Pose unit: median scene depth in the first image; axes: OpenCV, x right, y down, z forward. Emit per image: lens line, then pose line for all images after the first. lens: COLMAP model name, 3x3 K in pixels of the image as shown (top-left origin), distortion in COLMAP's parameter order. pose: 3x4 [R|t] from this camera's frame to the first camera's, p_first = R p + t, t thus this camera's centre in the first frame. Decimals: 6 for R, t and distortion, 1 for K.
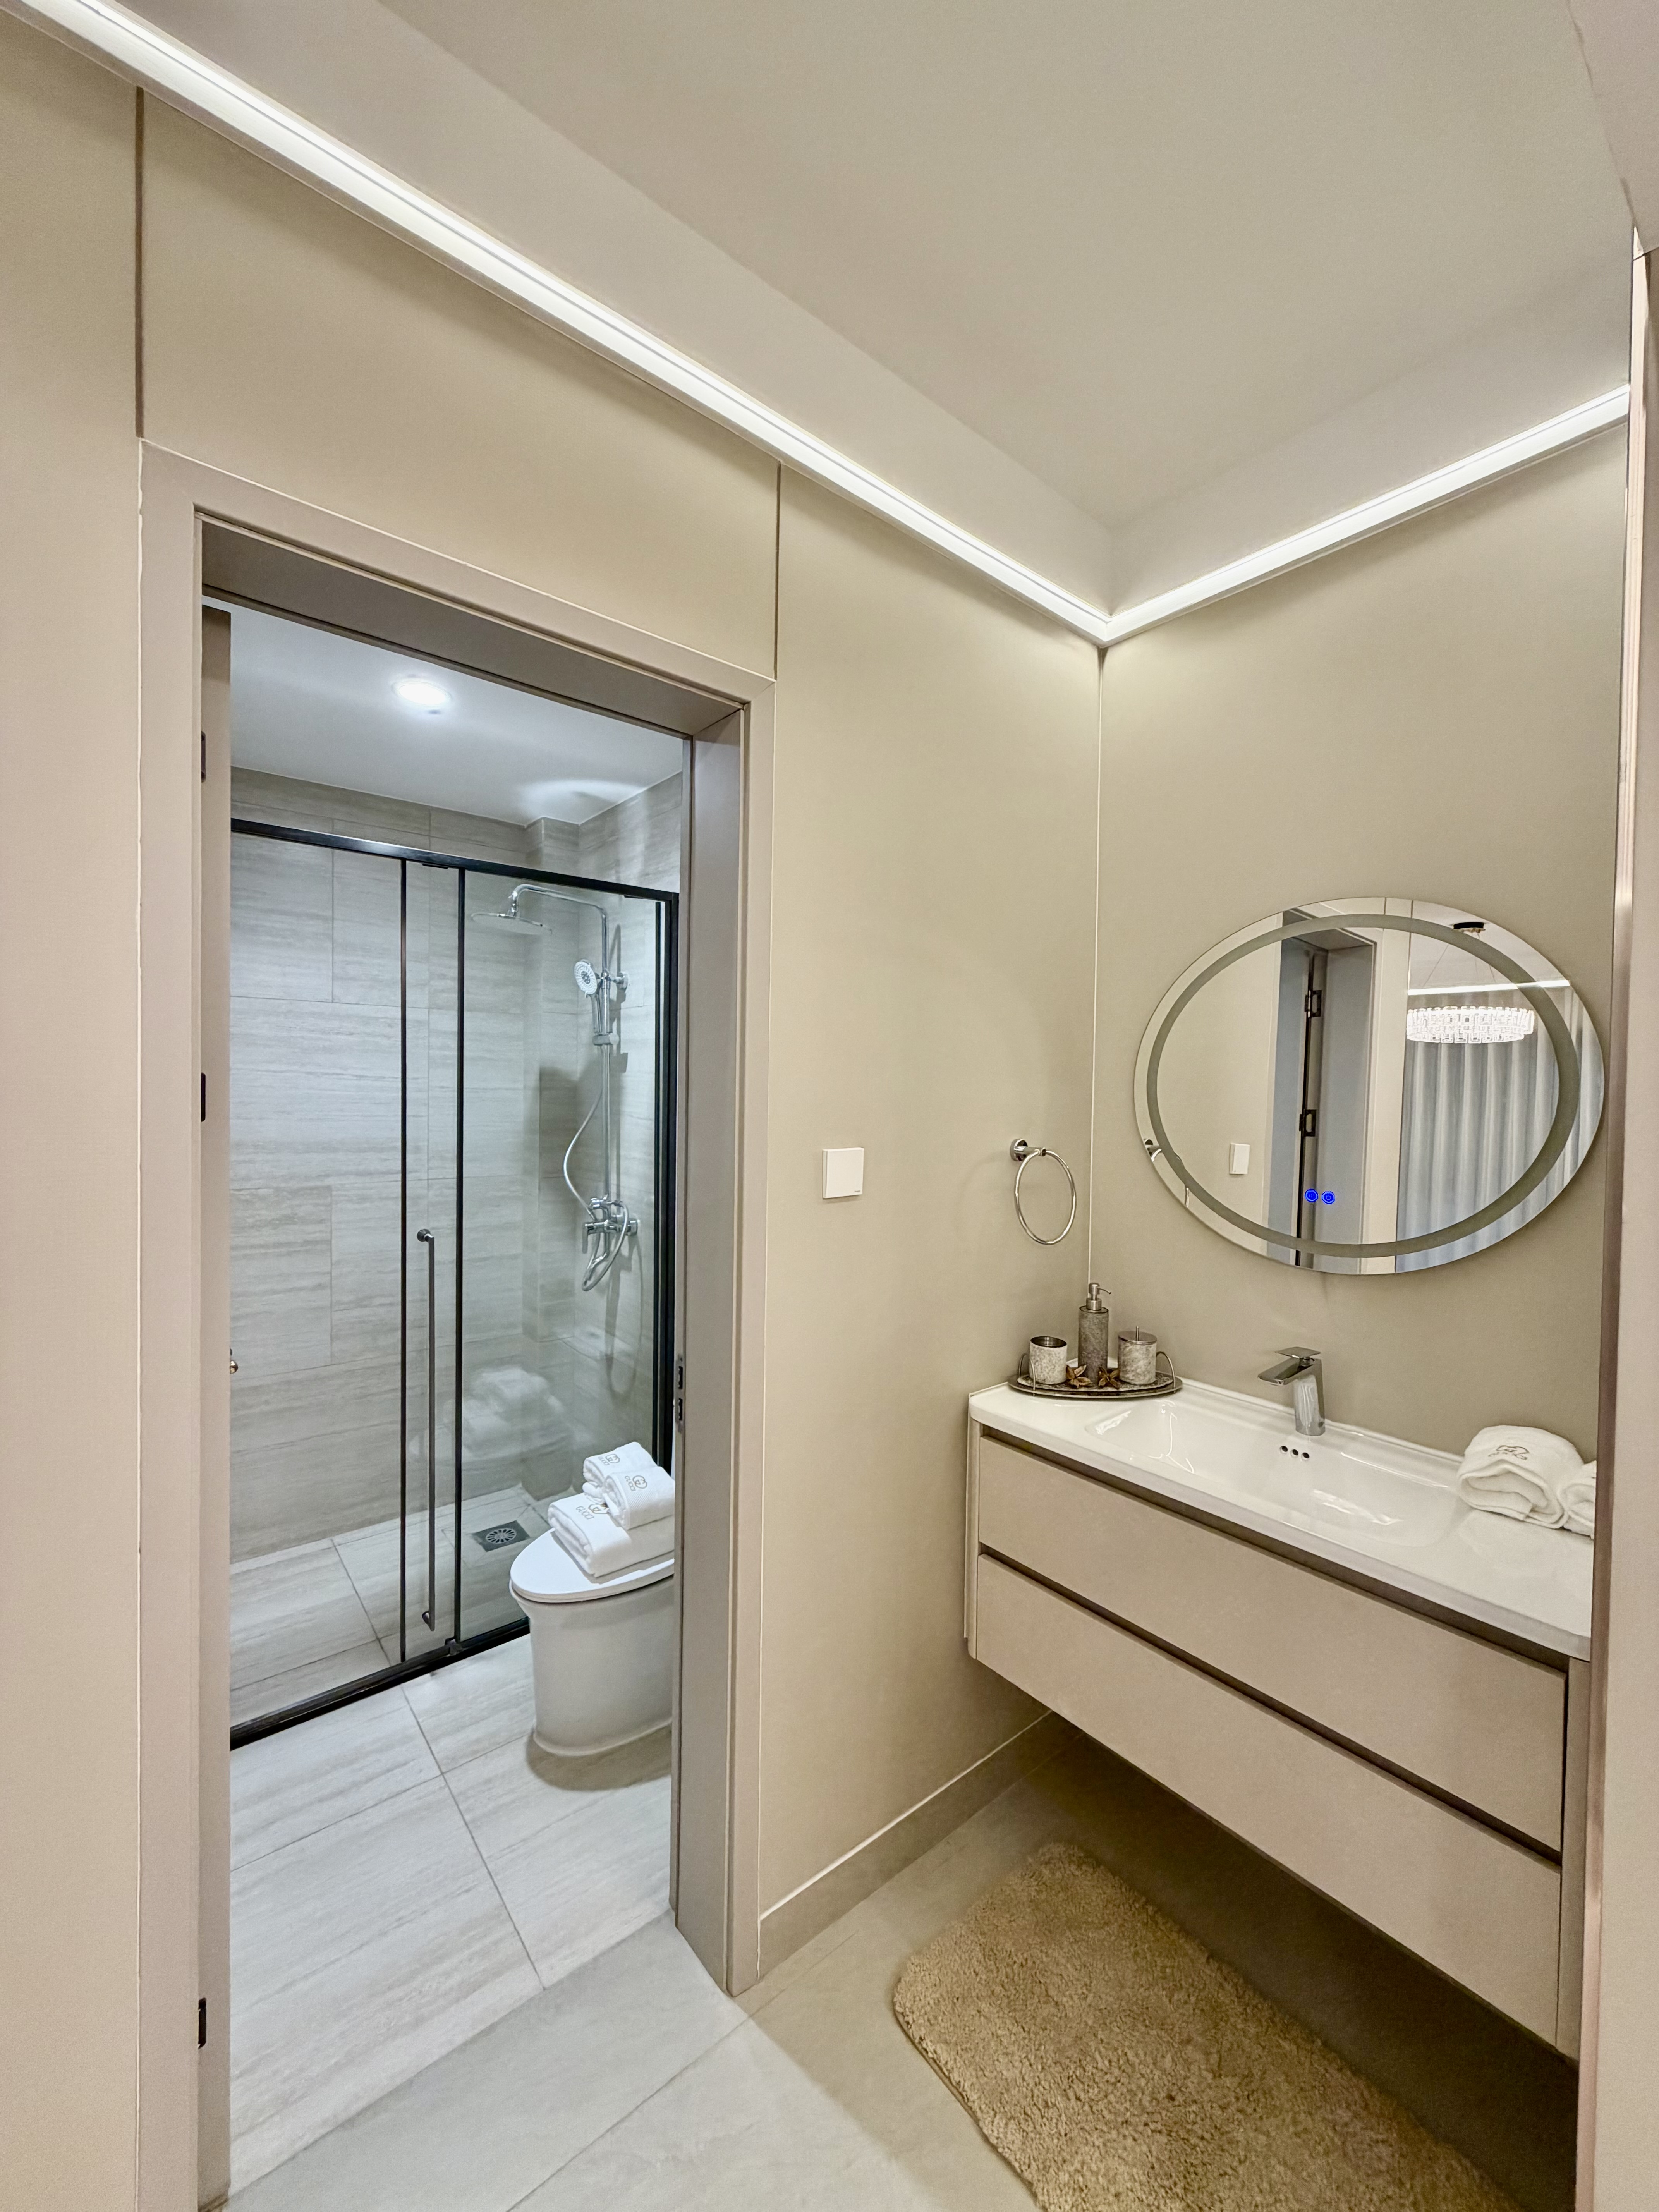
lens RADIAL K [[874.8, 0, 829.7], [0, 874.8, 1103.2], [0, 0, 1]] dist [0.000874, 0.000366]
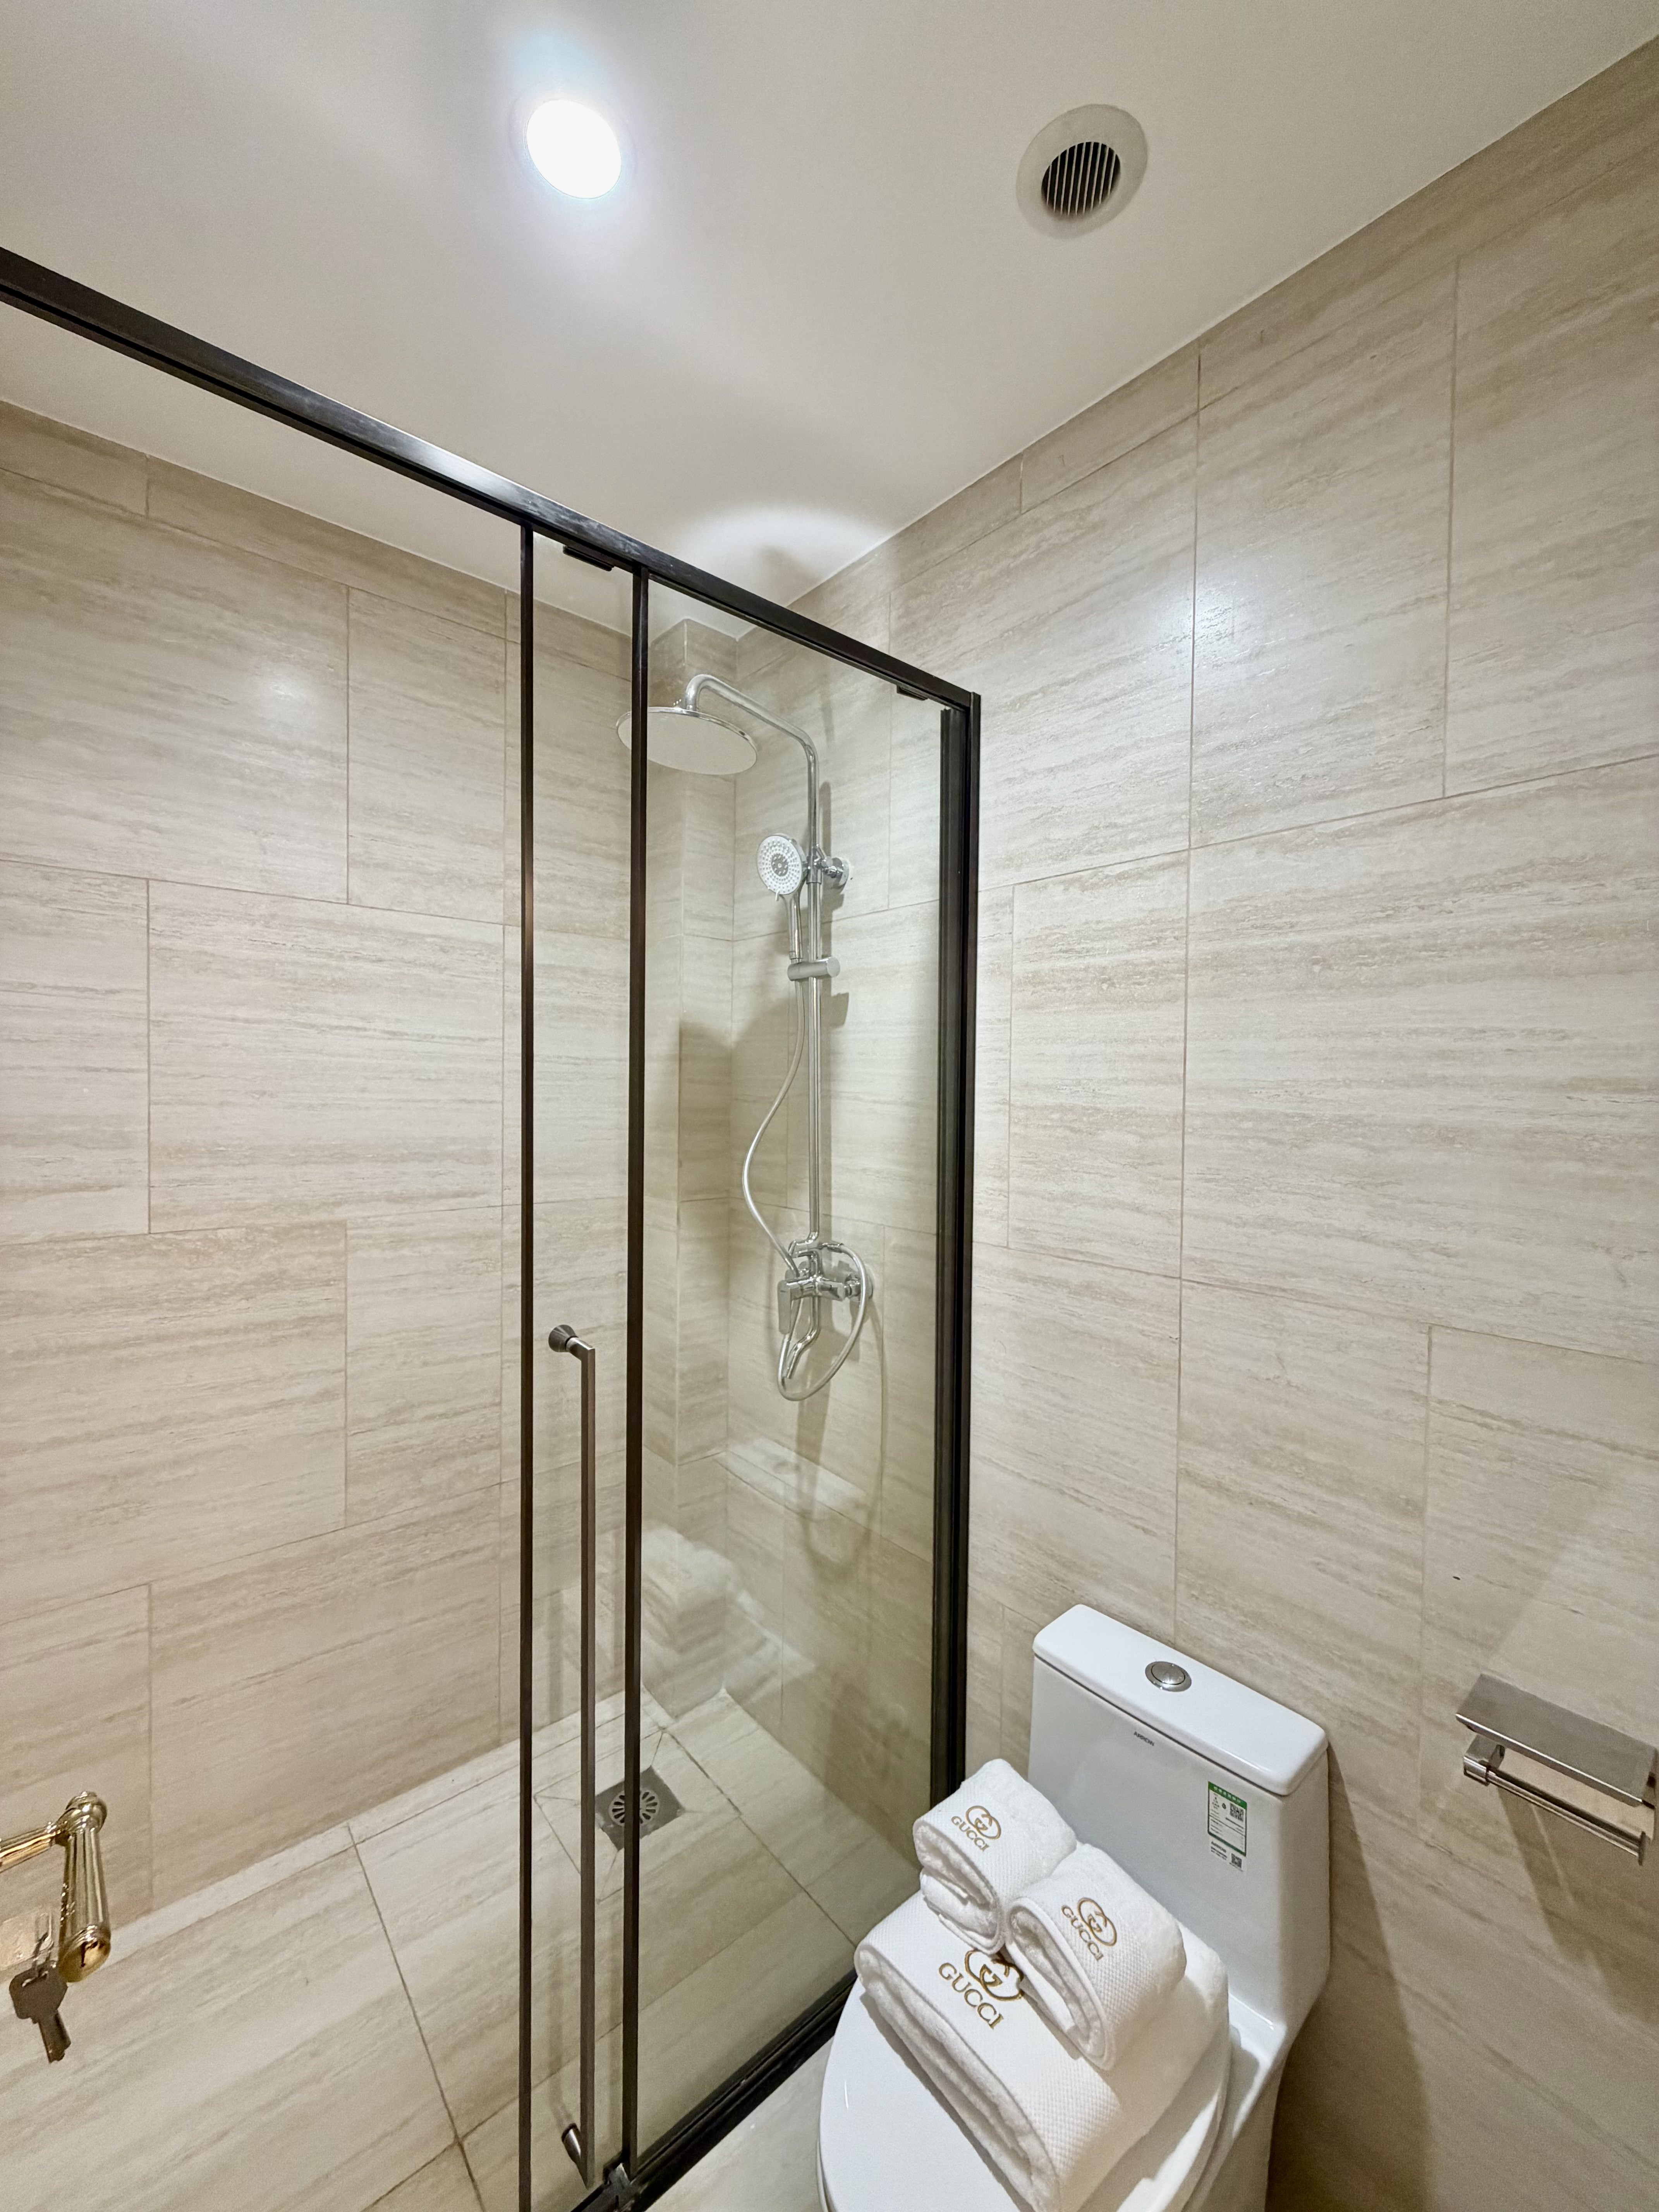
lens RADIAL K [[874.8, 0, 829.7], [0, 874.8, 1106.6], [0, 0, 1]] dist [0.000874, 0.000366]
pose [[0.999776, -0.002730, 0.020997, -0.261735], [0.002721, 0.999996, 0.000460, 0.019447], [-0.020999, -0.000403, 0.999779, 0.414373]]
